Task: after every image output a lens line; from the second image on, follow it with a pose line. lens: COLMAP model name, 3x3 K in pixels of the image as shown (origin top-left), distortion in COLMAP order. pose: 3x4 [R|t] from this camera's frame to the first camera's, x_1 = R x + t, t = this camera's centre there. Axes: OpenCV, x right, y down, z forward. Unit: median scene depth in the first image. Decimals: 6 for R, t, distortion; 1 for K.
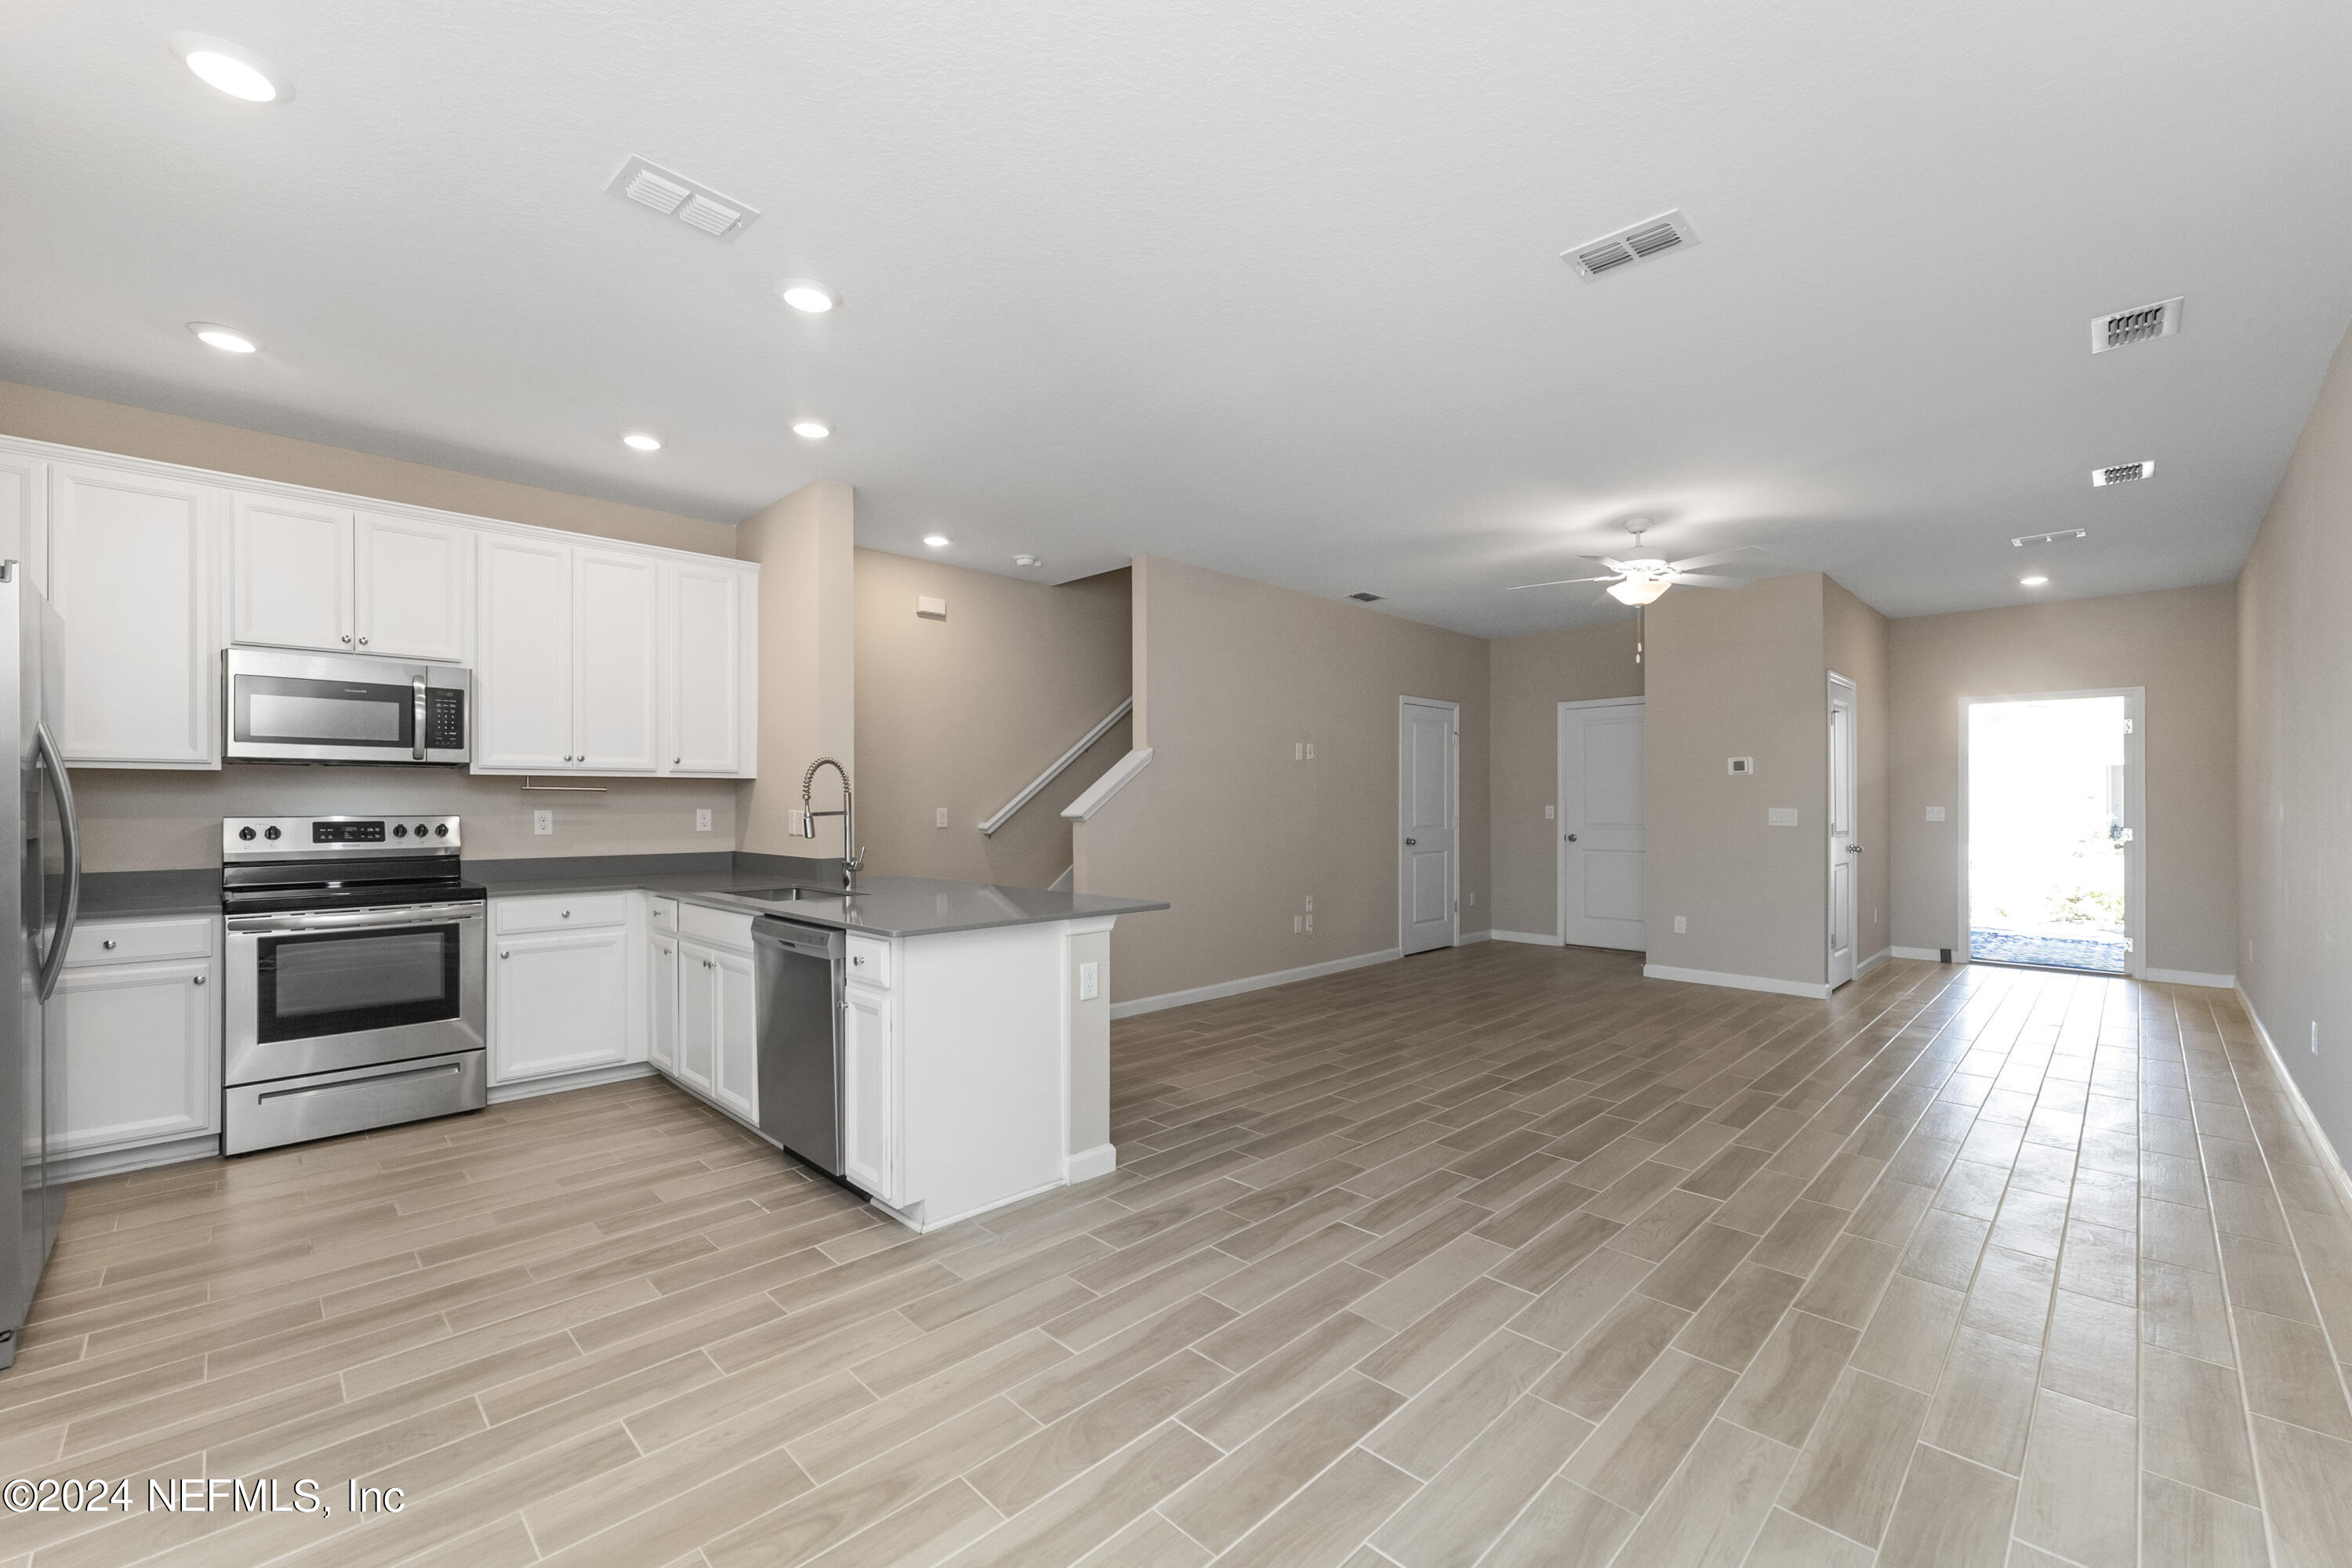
lens RADIAL K [[966.9, 0, 1144.1], [0, 966.9, 806.8], [0, 0, 1]] dist [0.000350, 0.000333]
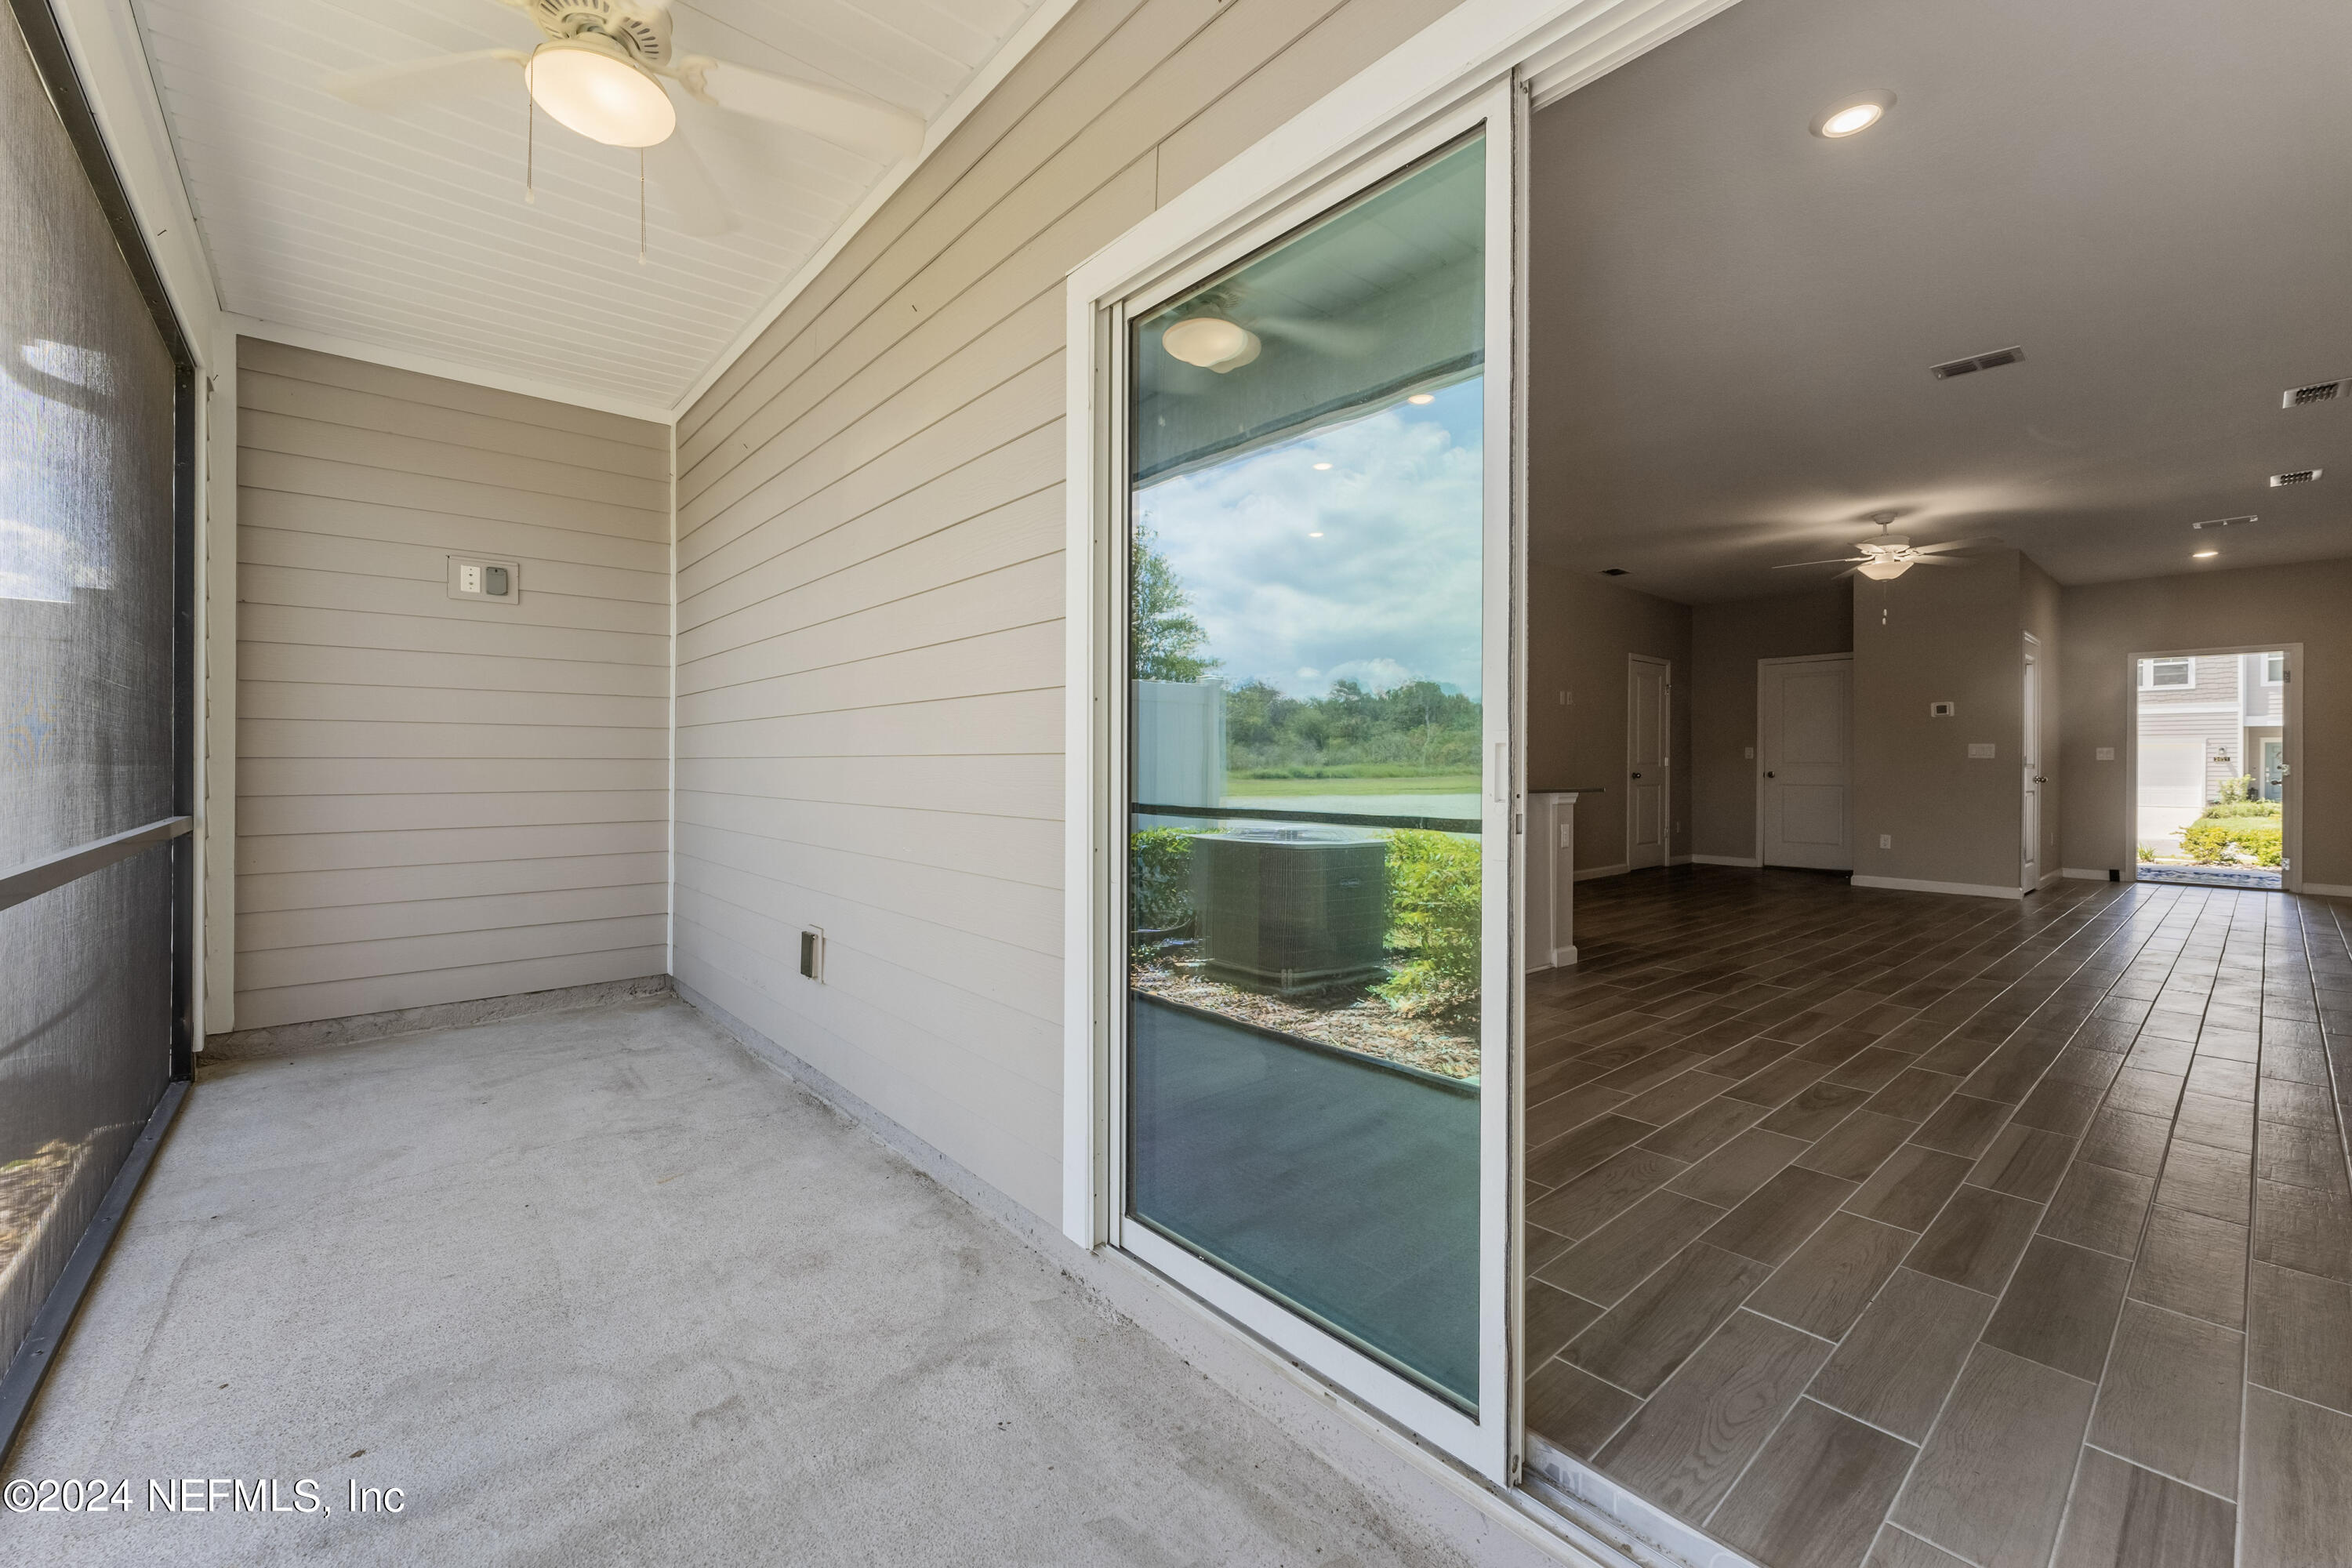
lens RADIAL K [[953.7, 0, 1148.2], [0, 953.7, 770.6], [0, 0, 1]] dist [0.000352, 0.000581]
pose [[0.997721, 0.005237, -0.067277, -0.413458], [-0.005277, 0.999986, -0.000423, 0.056241], [0.067274, 0.000777, 0.997734, -0.364007]]
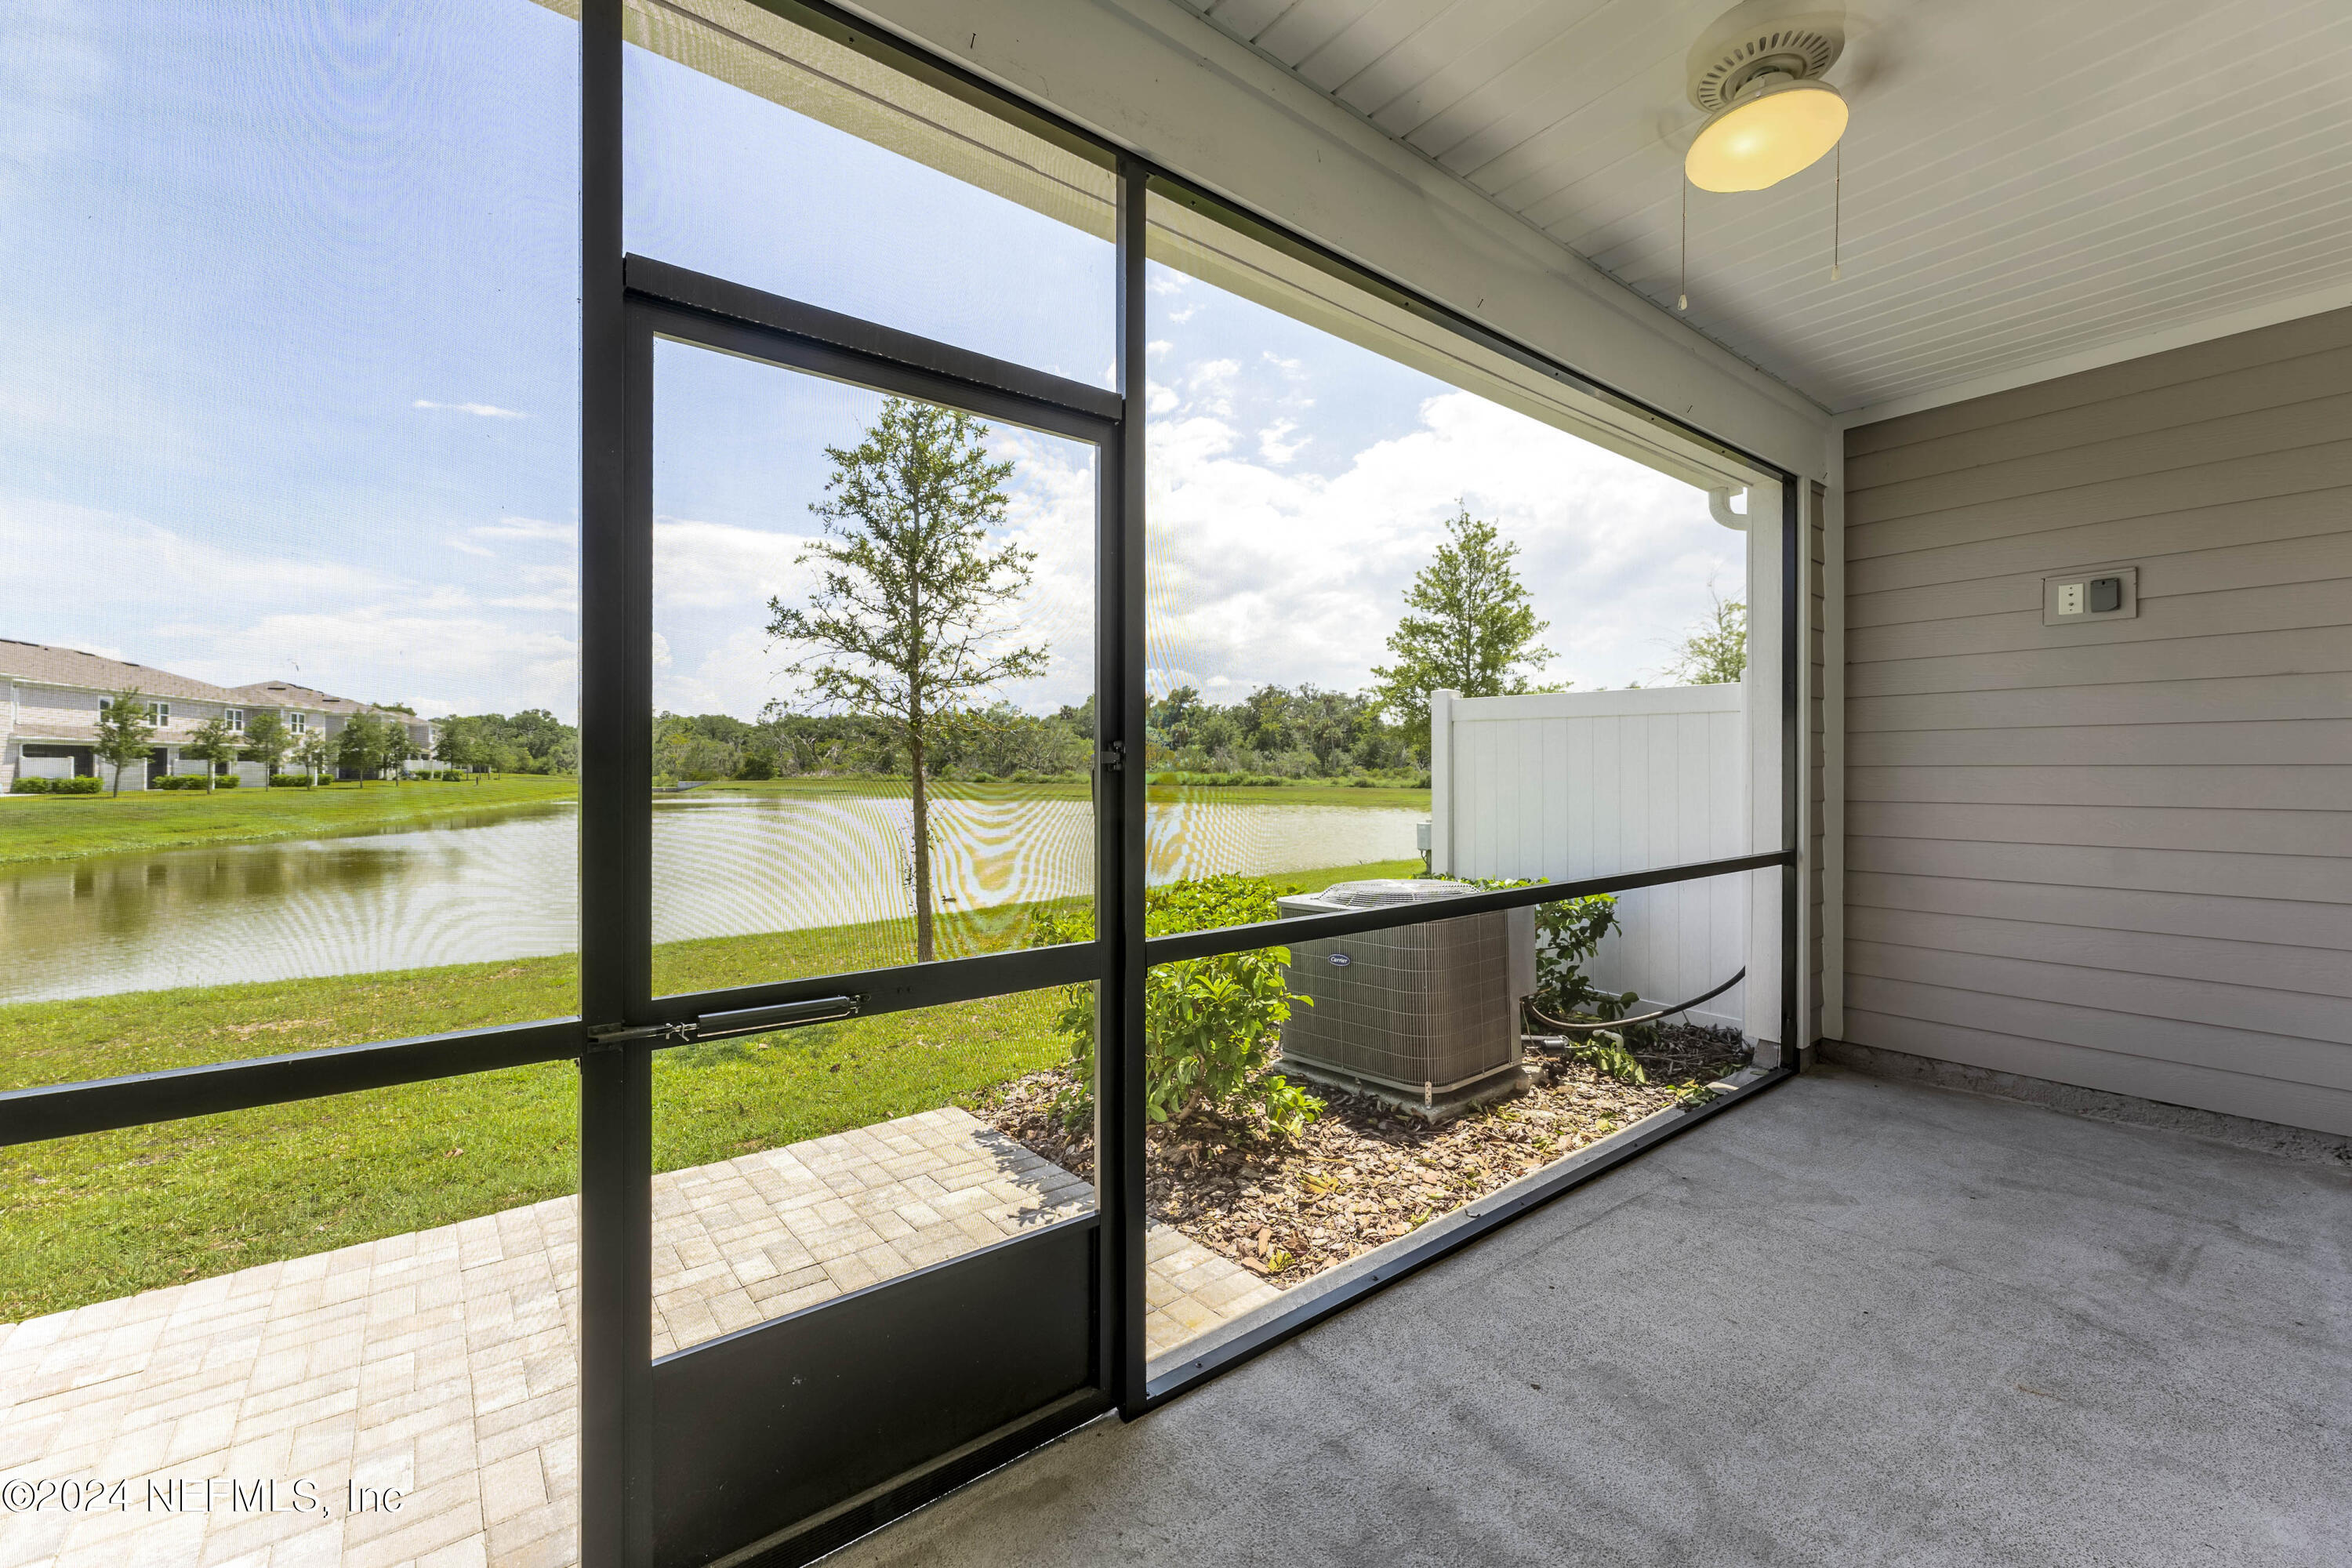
lens RADIAL K [[949.1, 0, 1186.1], [0, 949.1, 768.2], [0, 0, 1]] dist [0.000491, 0.000167]
pose [[-0.100888, 0.002547, -0.994895, -0.265852], [-0.005071, 0.999982, 0.003074, 0.018087], [0.994885, 0.005355, -0.100873, -0.151106]]
